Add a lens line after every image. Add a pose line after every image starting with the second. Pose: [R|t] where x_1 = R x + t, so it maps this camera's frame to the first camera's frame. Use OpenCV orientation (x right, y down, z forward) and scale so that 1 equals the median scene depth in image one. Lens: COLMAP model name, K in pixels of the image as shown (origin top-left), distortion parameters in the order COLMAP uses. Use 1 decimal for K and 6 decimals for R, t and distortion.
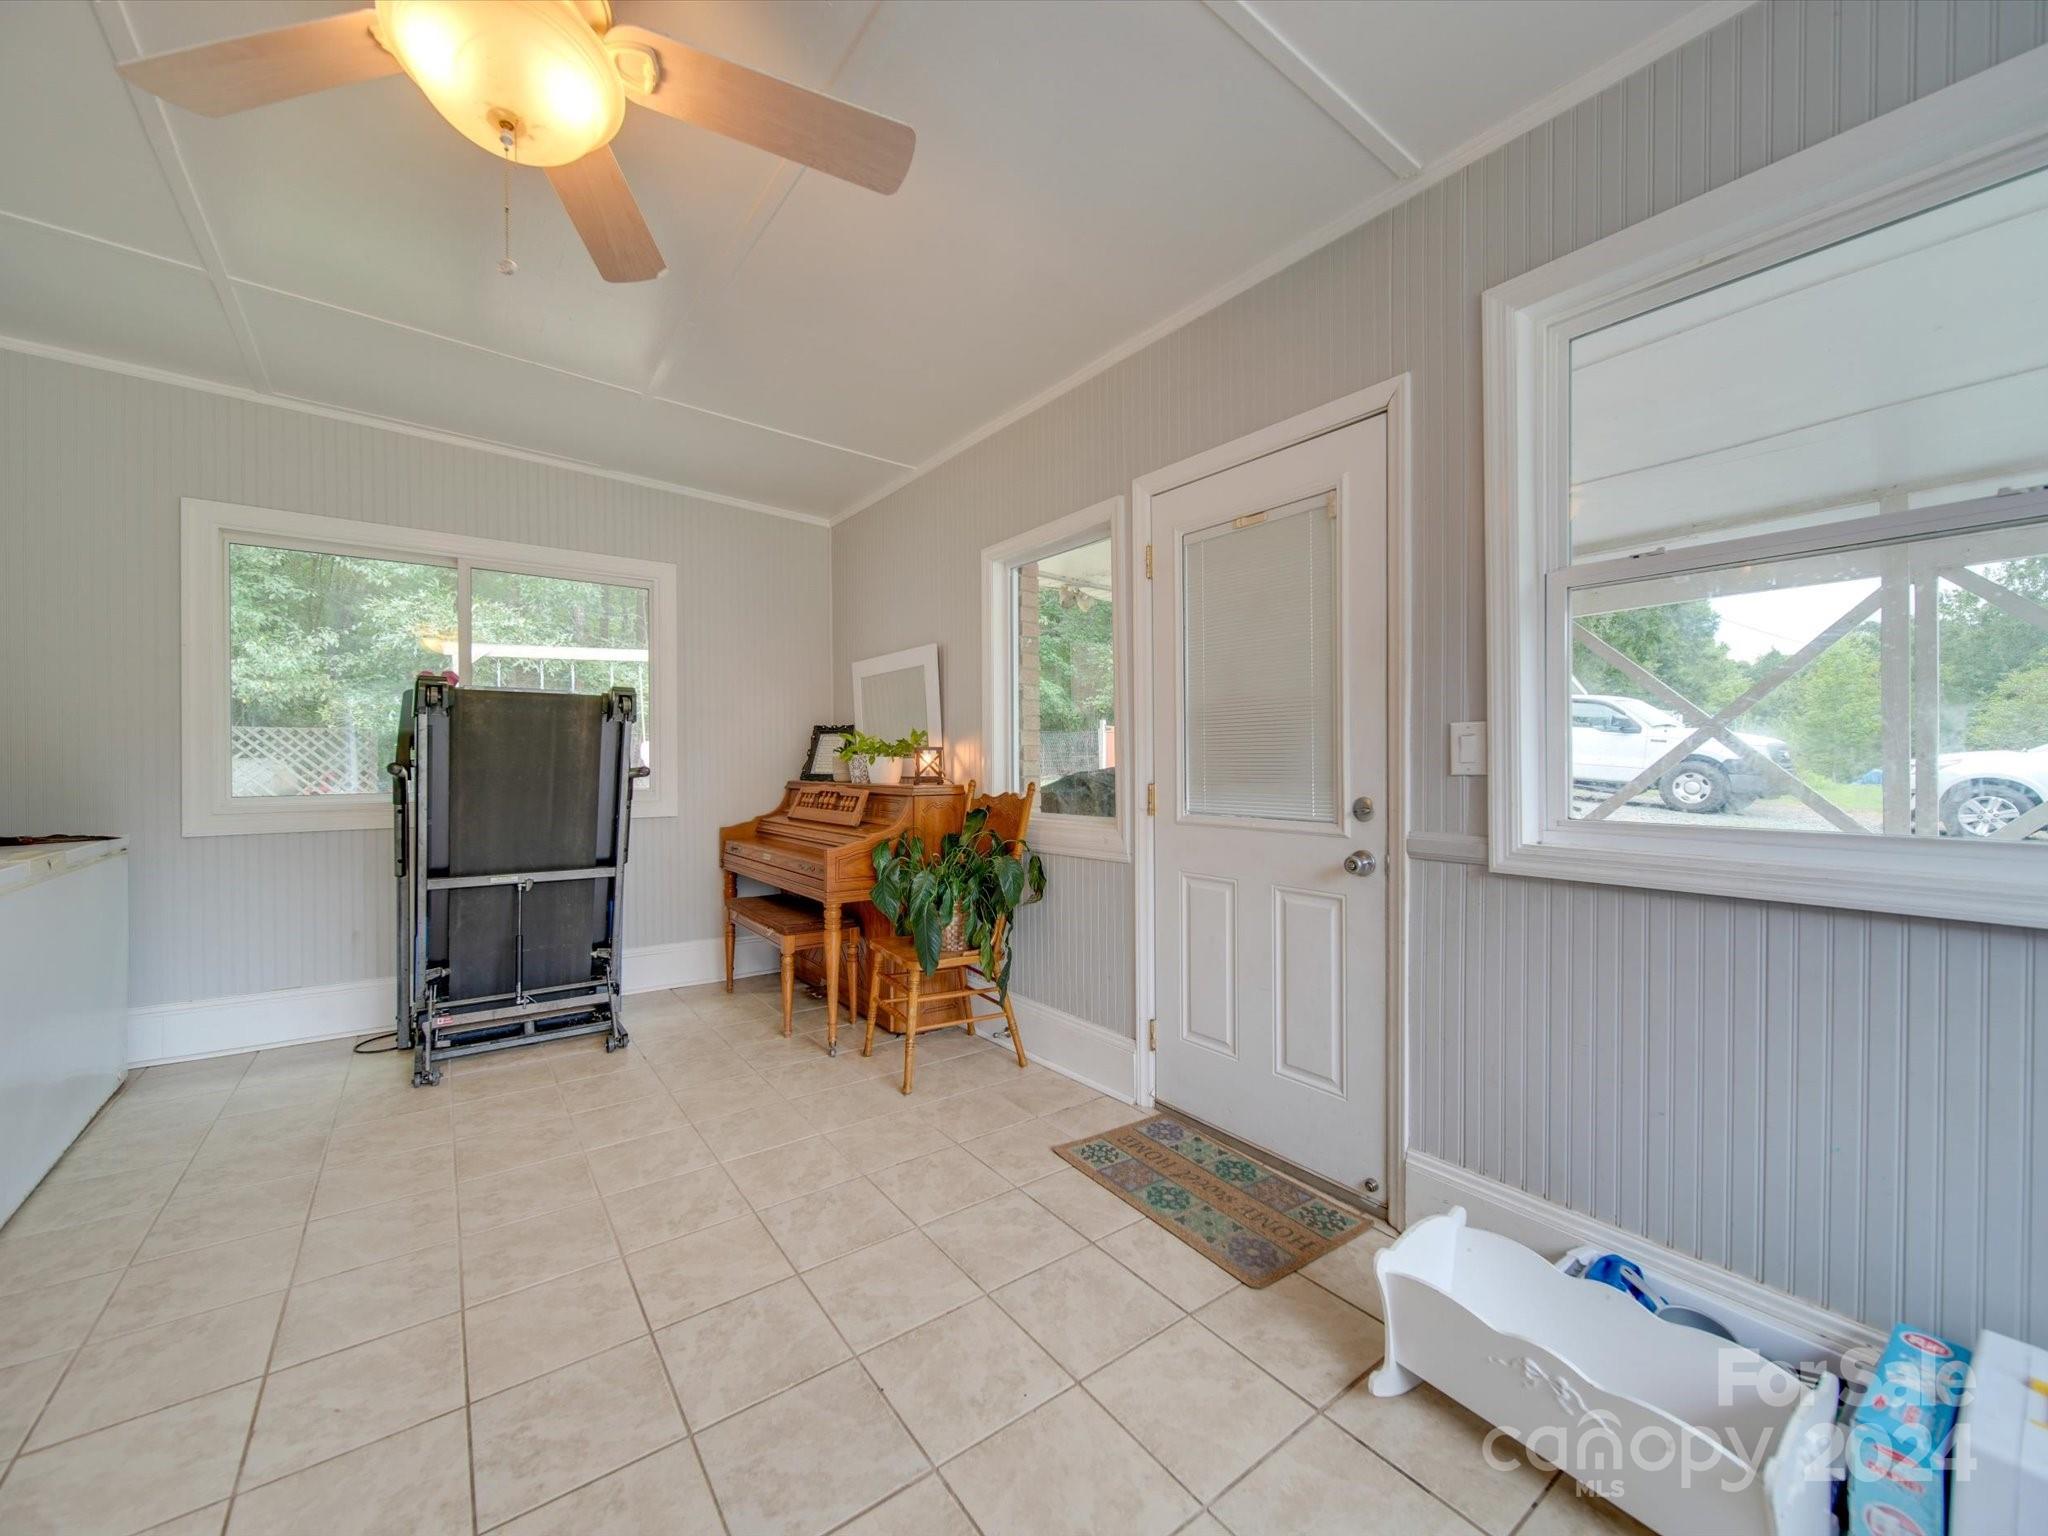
lens RADIAL K [[797.9, 0, 1024.0], [0, 797.9, 768.0], [0, 0, 1]] dist [-0.000742, -0.000654]
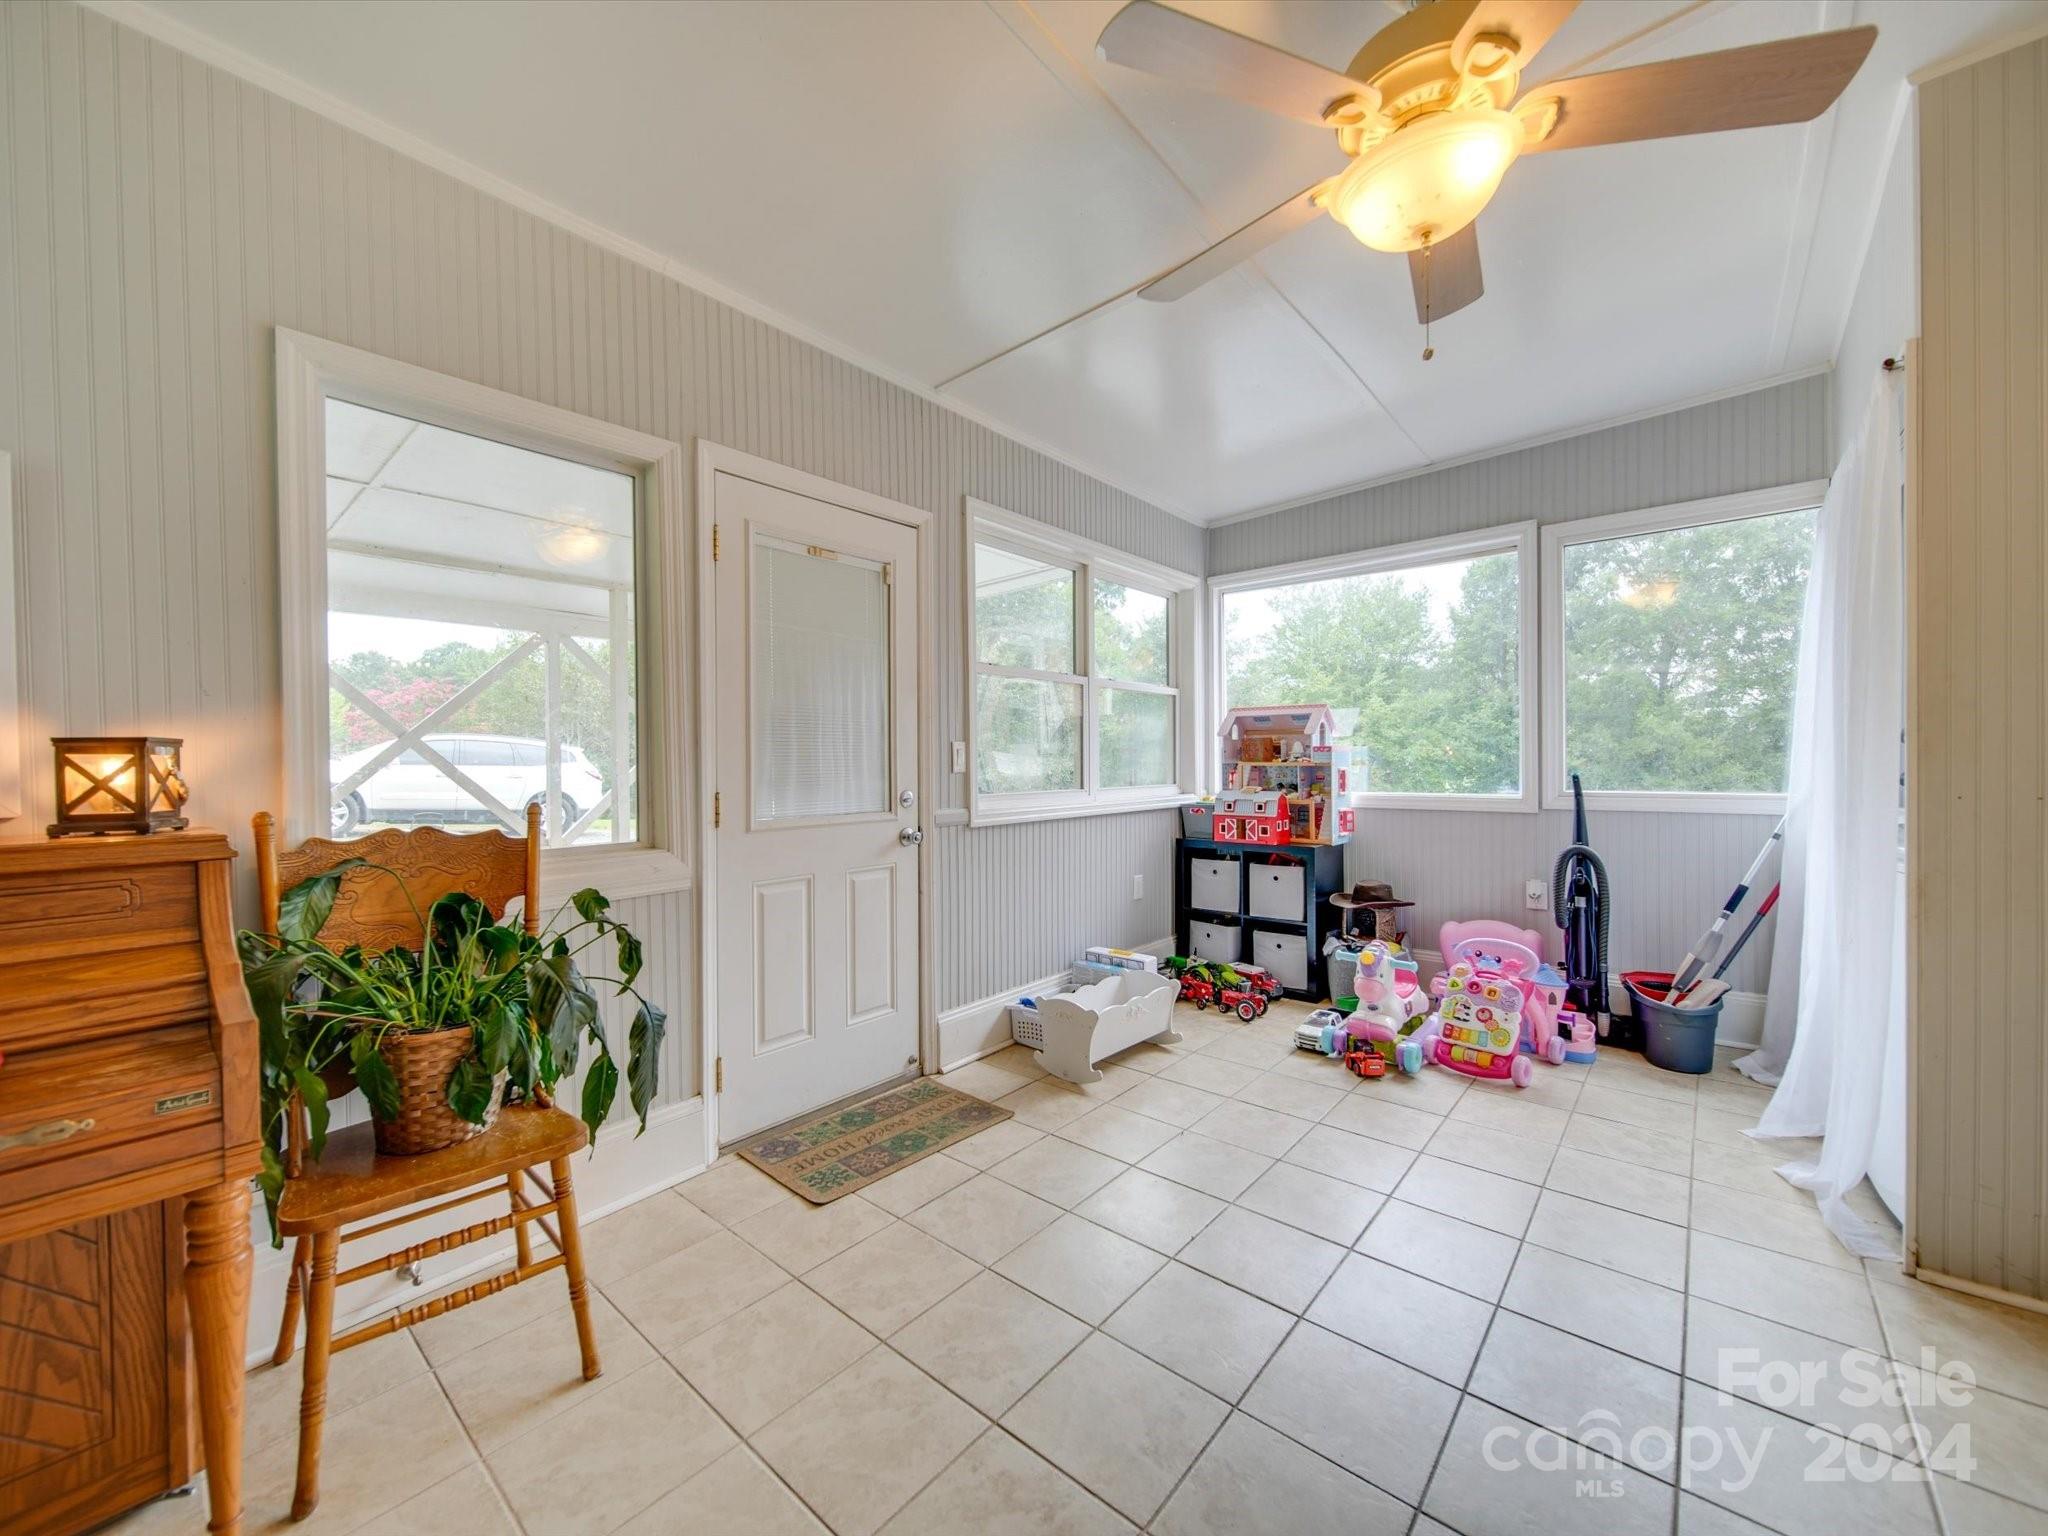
lens RADIAL K [[797.9, 0, 1024.0], [0, 797.9, 768.0], [0, 0, 1]] dist [-0.000742, -0.000654]
pose [[-0.212566, -0.003842, 0.977139, -0.999732], [0.017518, 0.999817, 0.007742, -0.010989], [-0.976990, 0.018763, -0.212460, 1.088811]]
